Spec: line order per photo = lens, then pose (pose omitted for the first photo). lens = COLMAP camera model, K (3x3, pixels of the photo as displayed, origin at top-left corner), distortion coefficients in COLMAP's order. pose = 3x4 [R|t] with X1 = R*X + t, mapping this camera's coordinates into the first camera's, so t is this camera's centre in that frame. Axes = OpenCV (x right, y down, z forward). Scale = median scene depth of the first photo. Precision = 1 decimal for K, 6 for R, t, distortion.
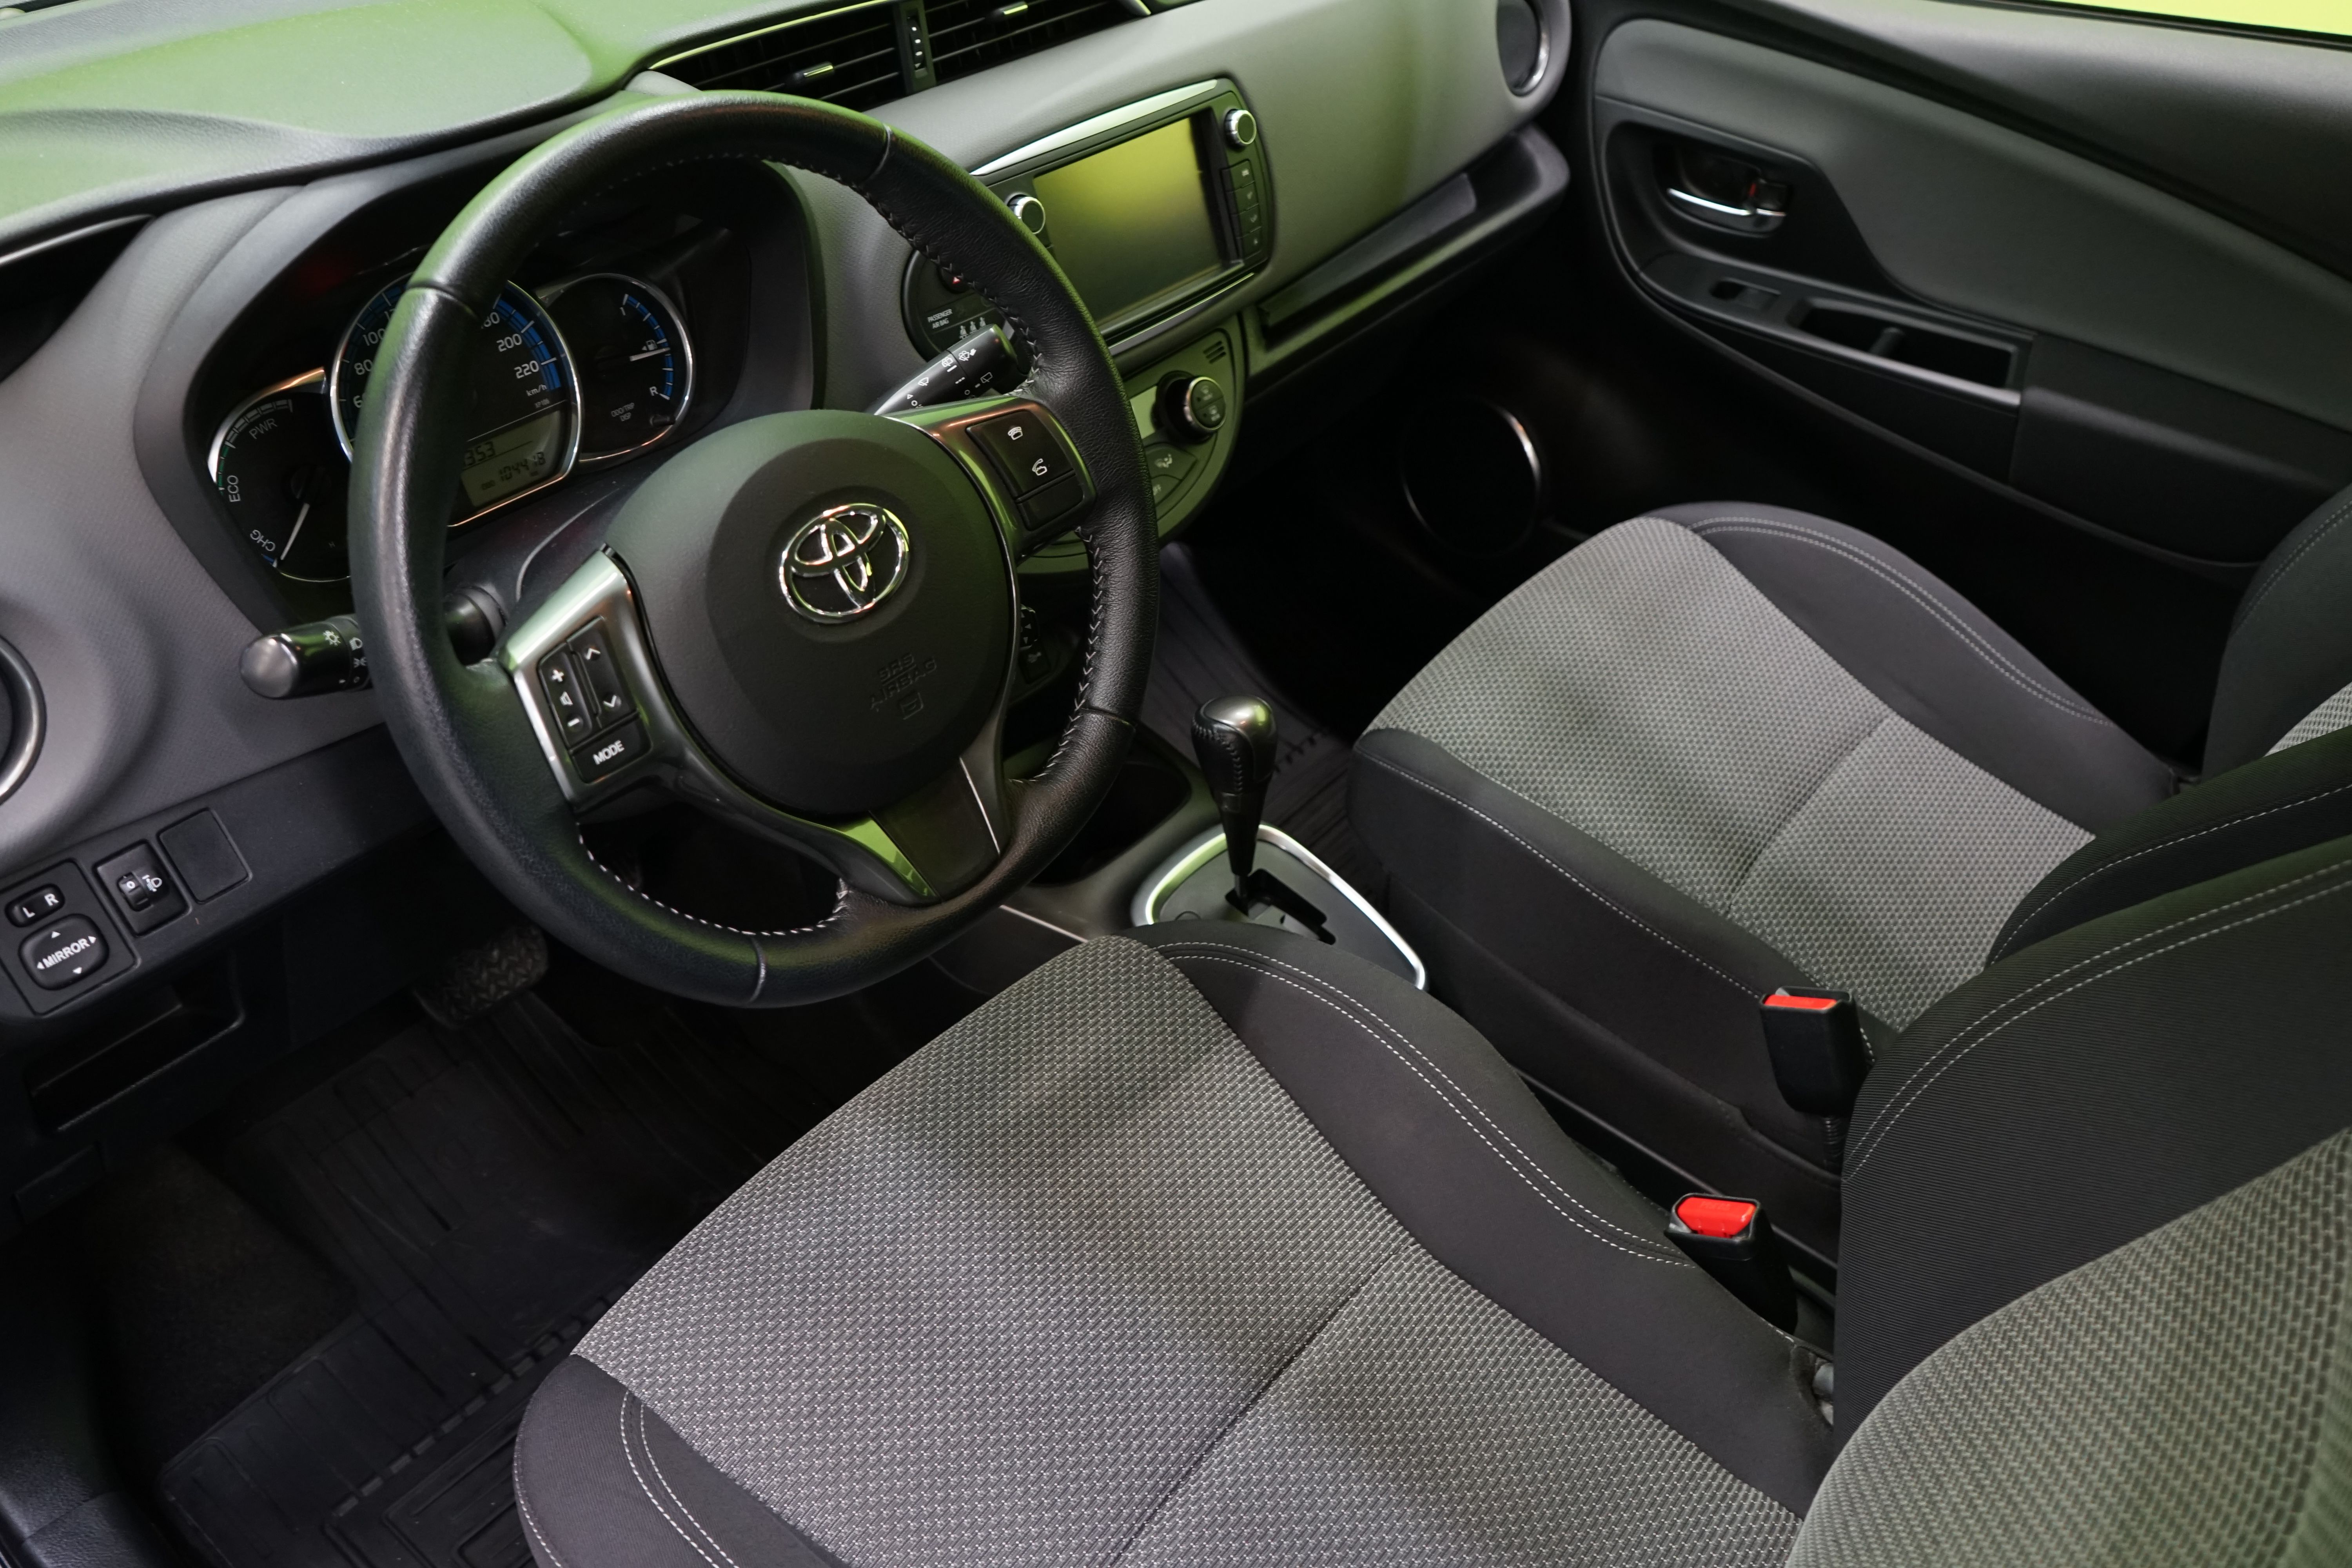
lens RADIAL K [[1810.5, 0, 1176.0], [0, 1810.5, 784.0], [0, 0, 1]] dist [-0.031694, 0.006785]
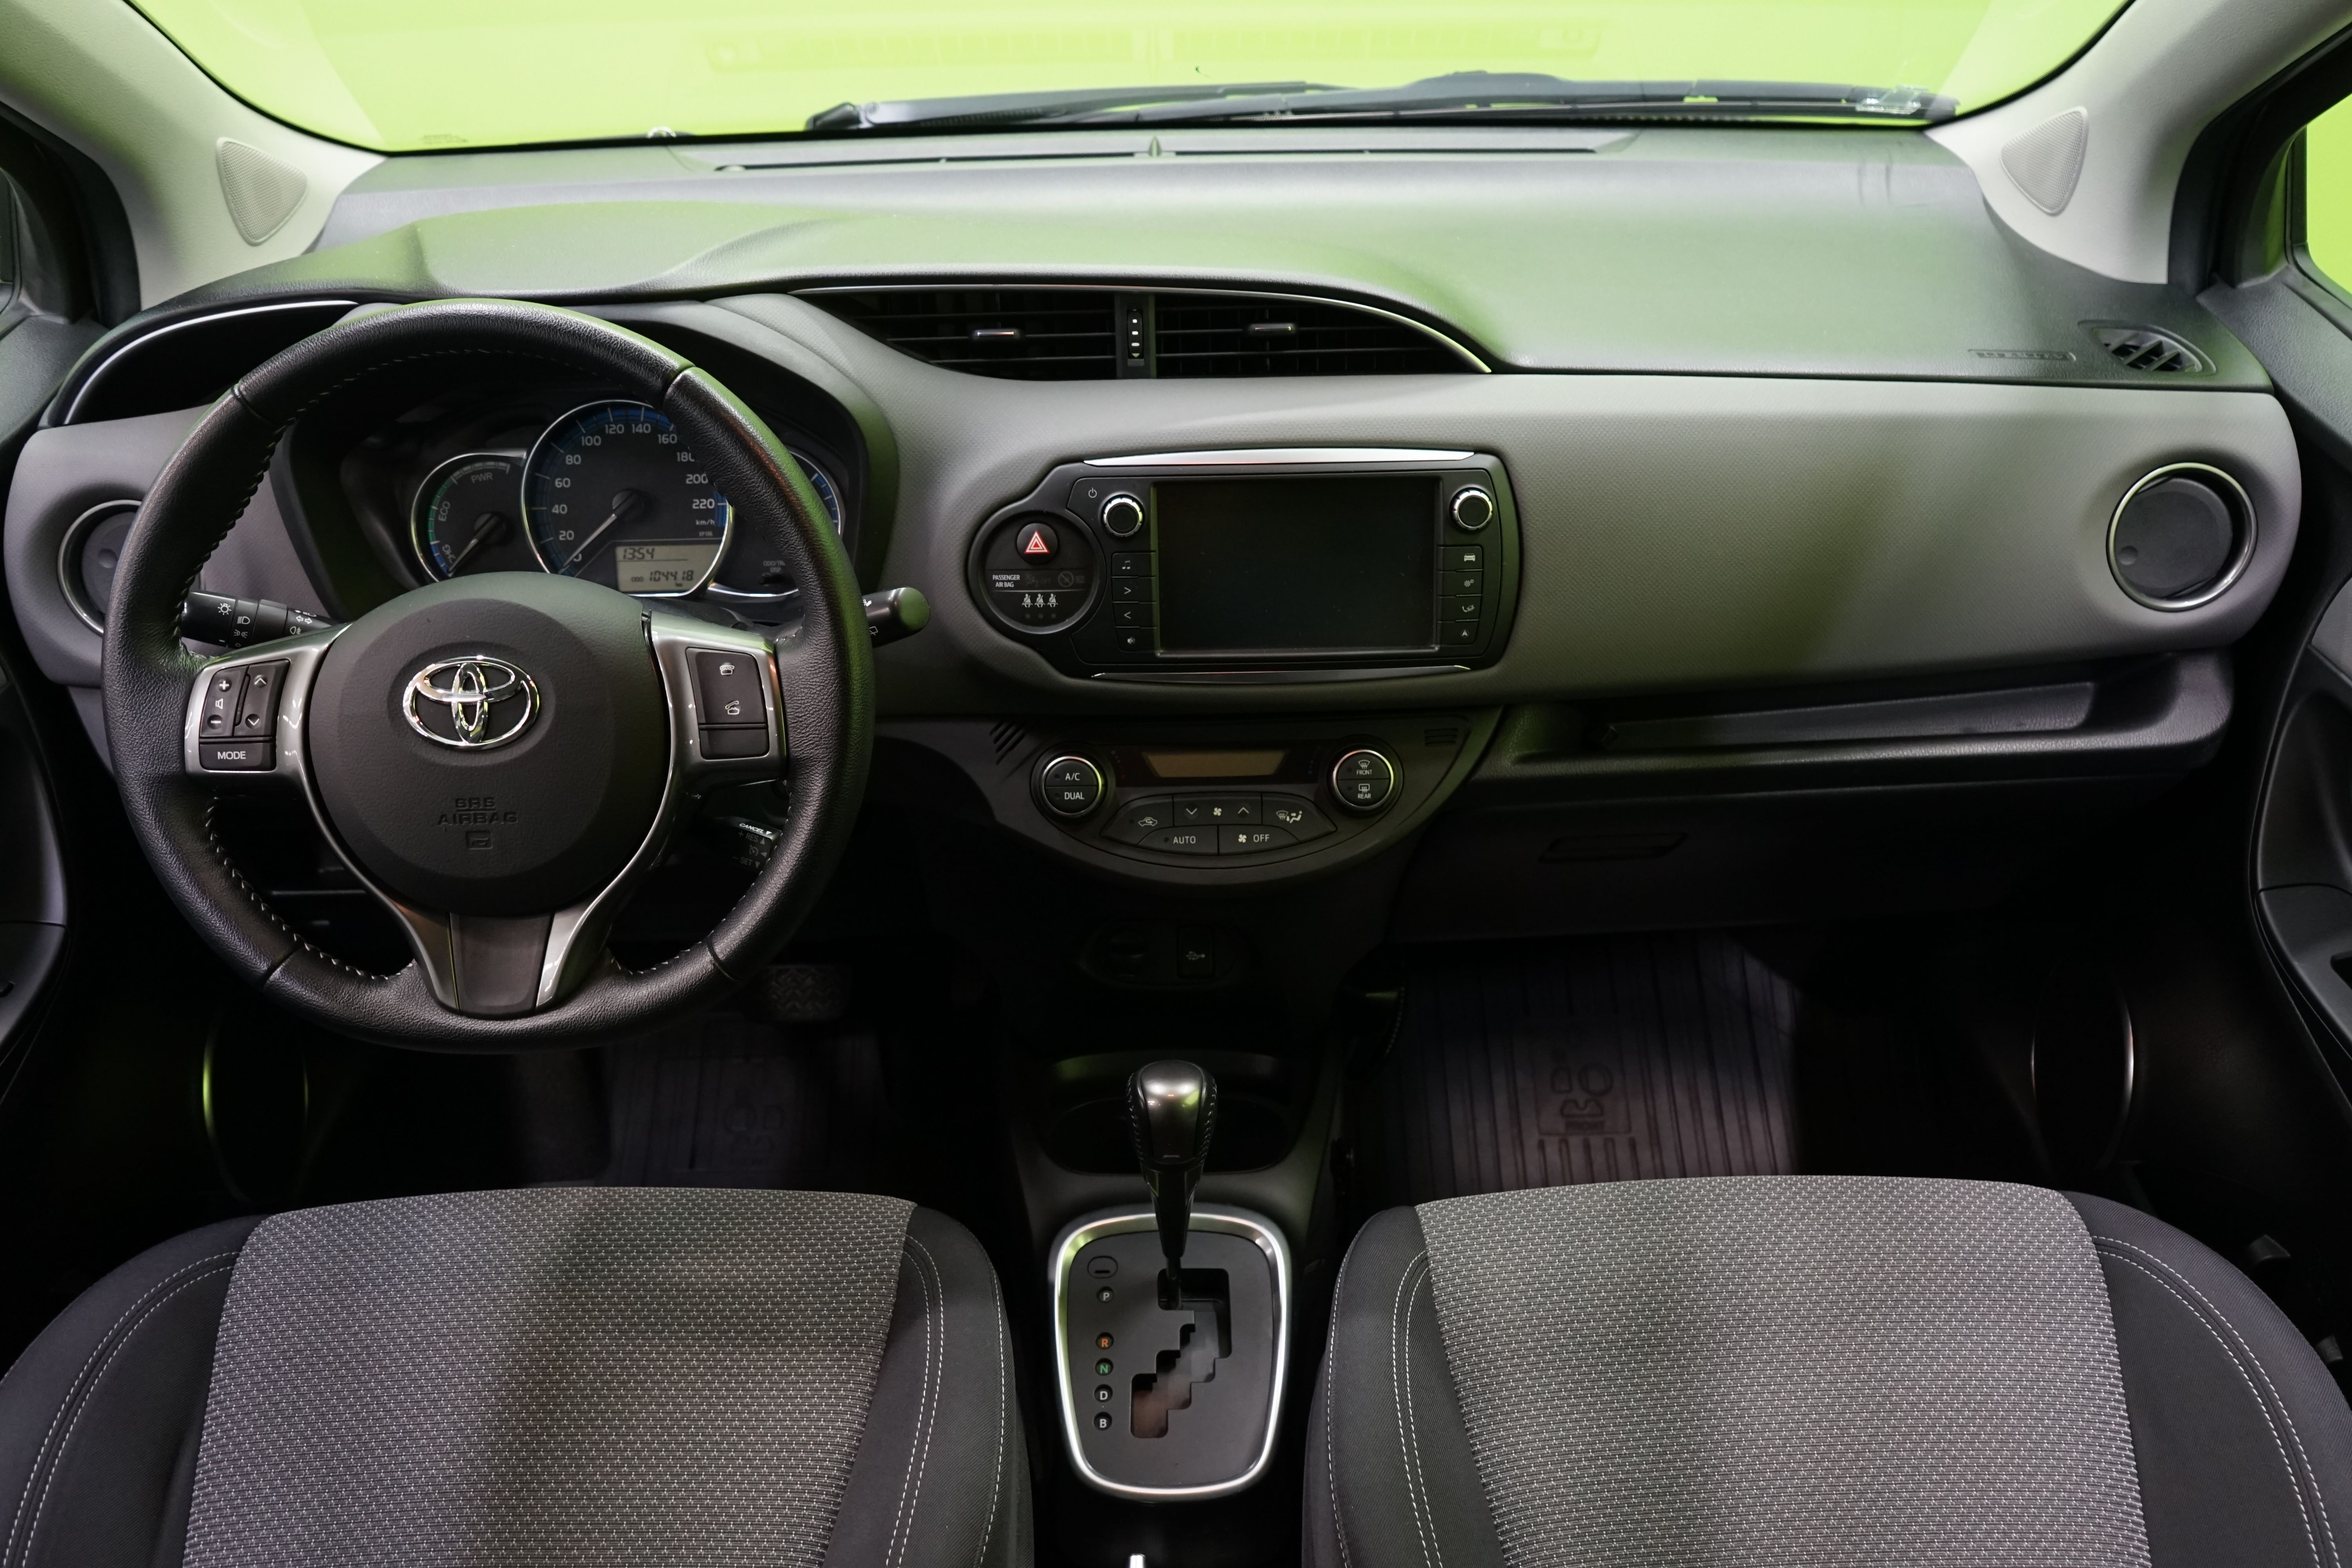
lens RADIAL K [[1810.5, 0, 1176.0], [0, 1810.5, 784.0], [0, 0, 1]] dist [-0.031694, 0.006785]
pose [[0.646074, 0.378369, -0.662892, 0.642882], [-0.457144, 0.887304, 0.060913, -0.253804], [0.611234, 0.263682, 0.746233, 0.307549]]
